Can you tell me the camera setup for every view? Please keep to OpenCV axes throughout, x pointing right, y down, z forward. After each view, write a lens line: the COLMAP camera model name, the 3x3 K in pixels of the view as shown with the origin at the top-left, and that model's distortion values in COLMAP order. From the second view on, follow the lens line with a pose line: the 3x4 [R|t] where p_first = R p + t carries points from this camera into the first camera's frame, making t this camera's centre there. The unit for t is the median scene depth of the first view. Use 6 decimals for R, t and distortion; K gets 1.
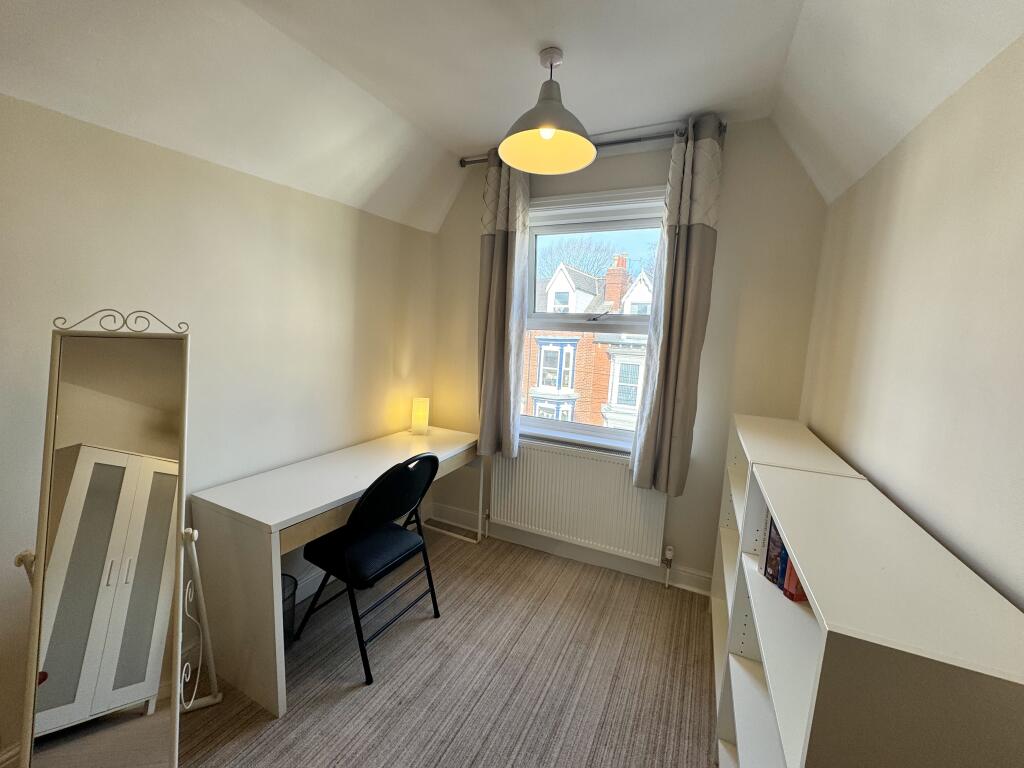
lens RADIAL K [[406.5, 0, 512.6], [0, 406.5, 384.9], [0, 0, 1]] dist [-0.000549, -0.000791]
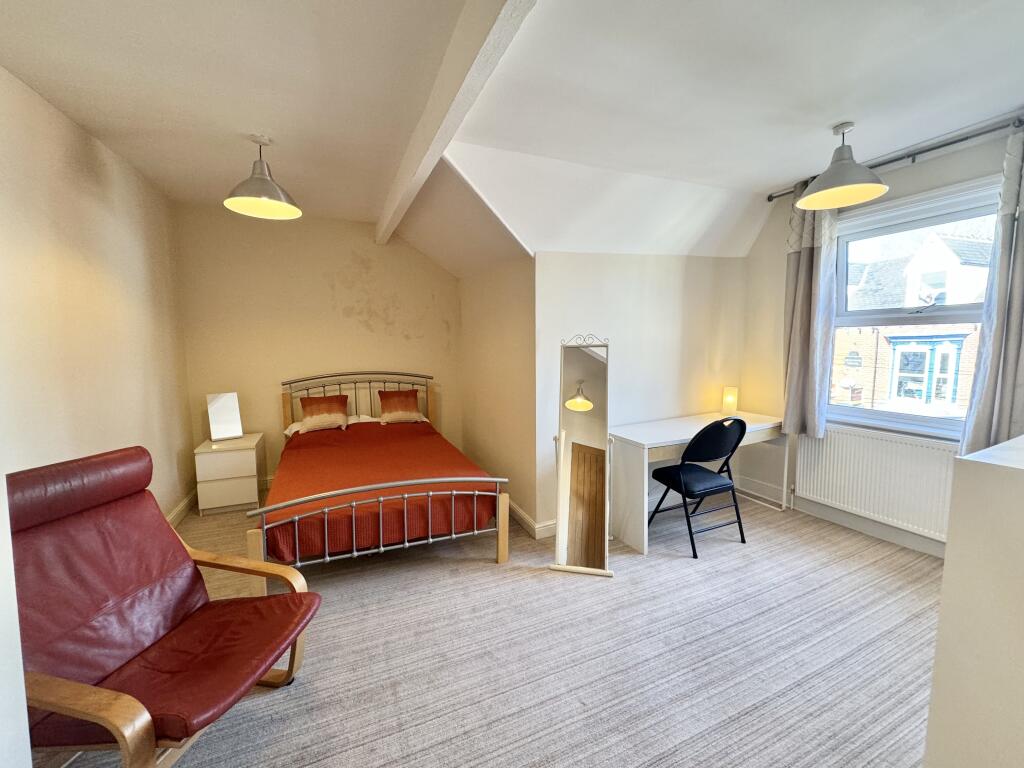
lens RADIAL K [[406.5, 0, 512.6], [0, 406.5, 384.9], [0, 0, 1]] dist [-0.000549, -0.000791]
pose [[0.766835, 0.005391, -0.641822, 0.079171], [-0.022156, 0.999591, -0.018075, 0.070002], [0.641462, 0.028081, 0.766641, -0.477579]]
